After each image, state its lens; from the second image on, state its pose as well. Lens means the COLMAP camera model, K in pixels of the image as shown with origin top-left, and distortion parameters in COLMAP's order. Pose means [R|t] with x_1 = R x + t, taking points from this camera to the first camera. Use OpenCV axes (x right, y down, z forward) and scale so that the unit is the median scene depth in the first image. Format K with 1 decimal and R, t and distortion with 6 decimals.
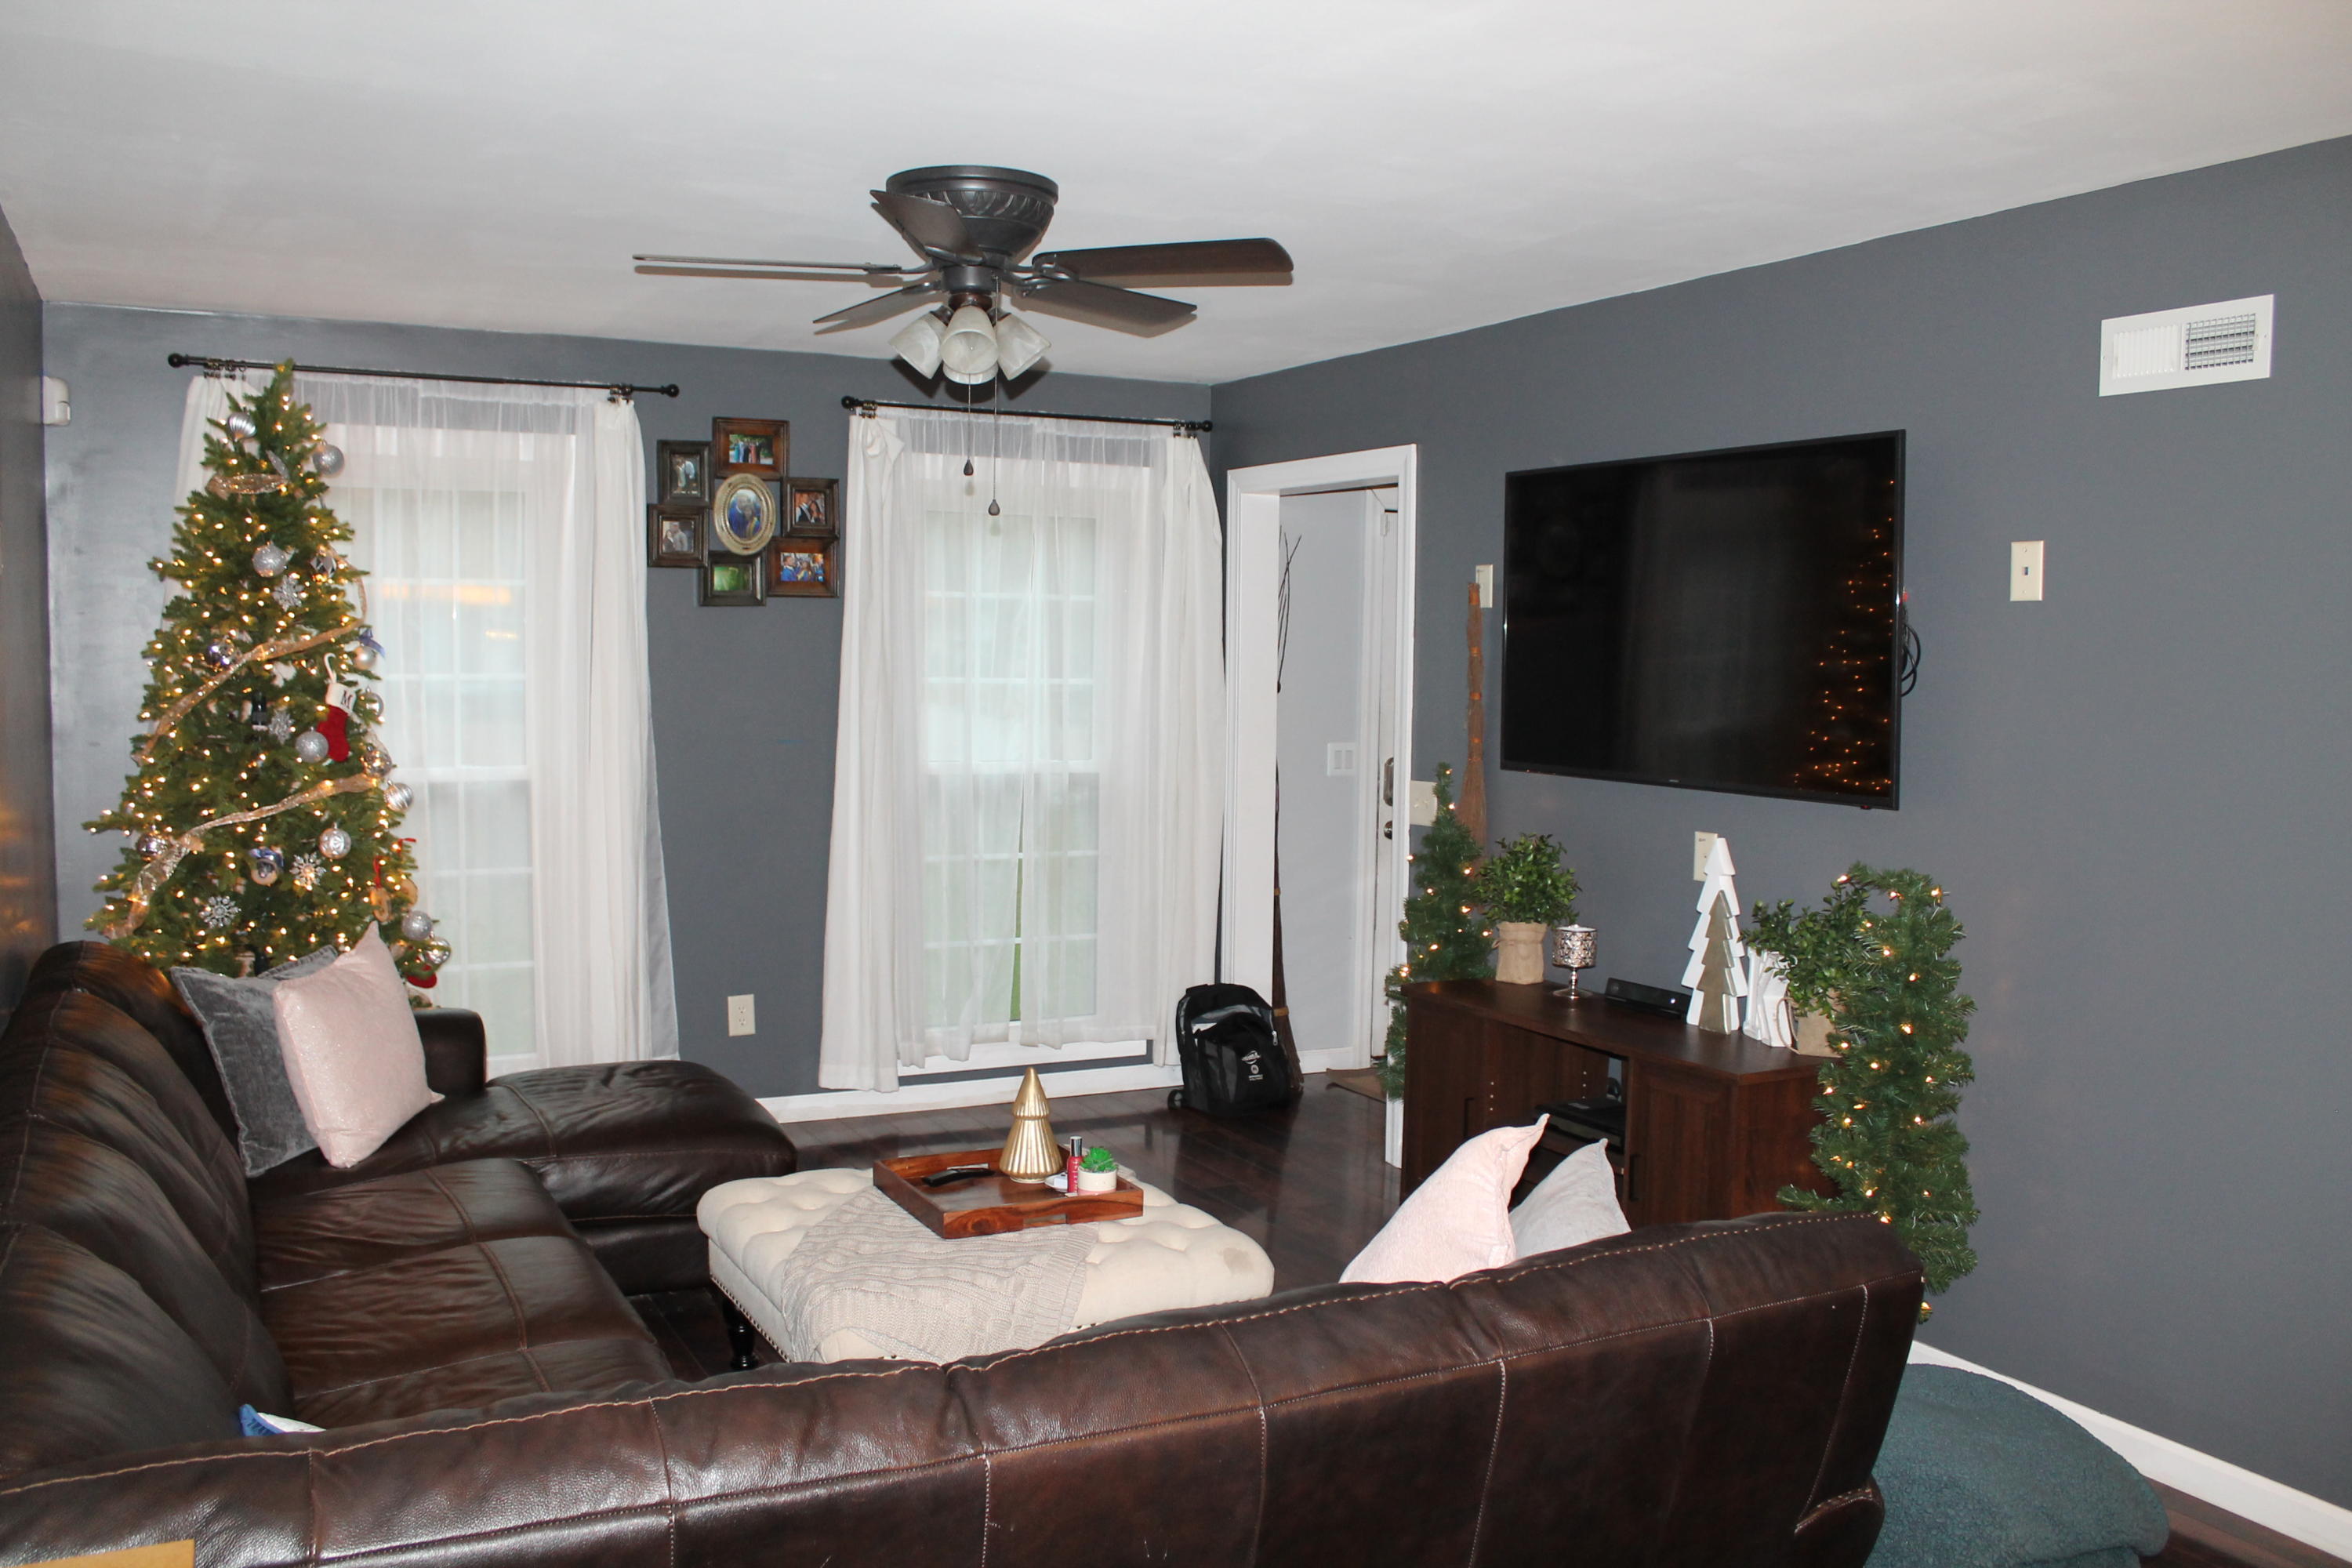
lens RADIAL K [[1977.3, 0, 1171.3], [0, 1977.3, 783.4], [0, 0, 1]] dist [-0.145079, 0.110263]
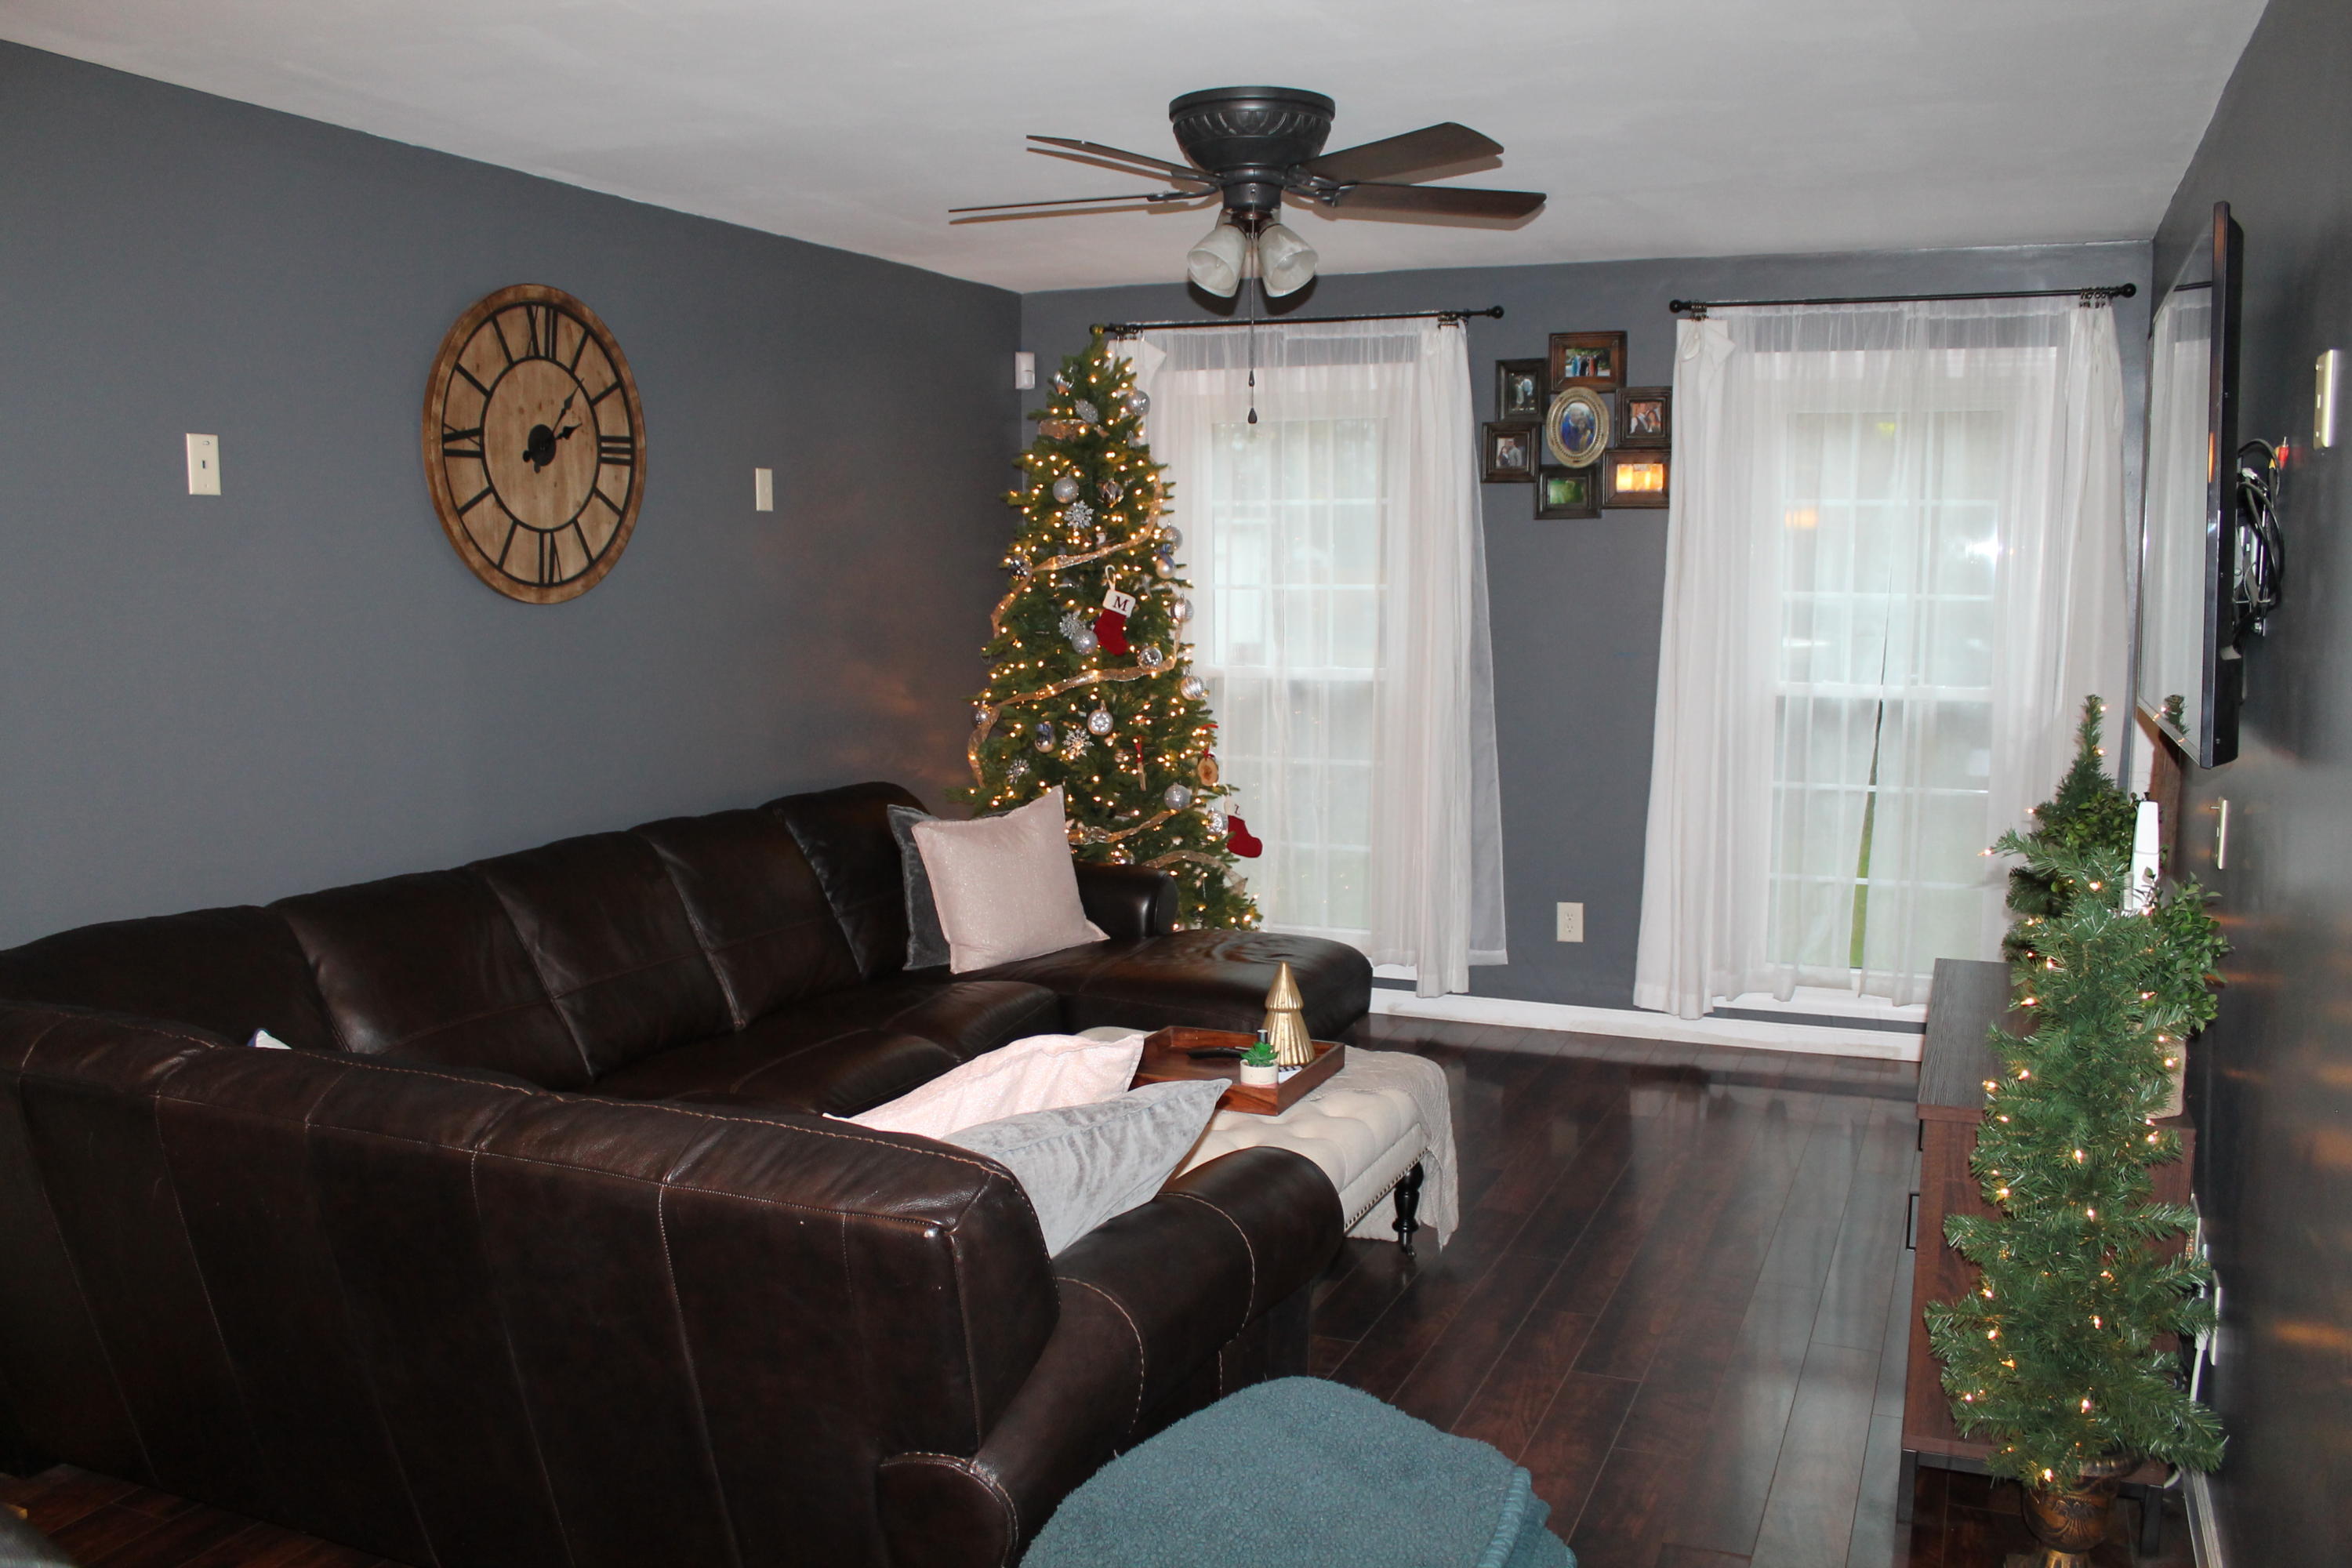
lens RADIAL K [[1977.3, 0, 1170.3], [0, 1977.3, 786.1], [0, 0, 1]] dist [-0.145079, 0.110263]
pose [[0.632468, 0.074083, -0.771036, 0.443077], [-0.044709, 0.997248, 0.059144, -0.003329], [0.773295, -0.002935, 0.634039, 0.197968]]
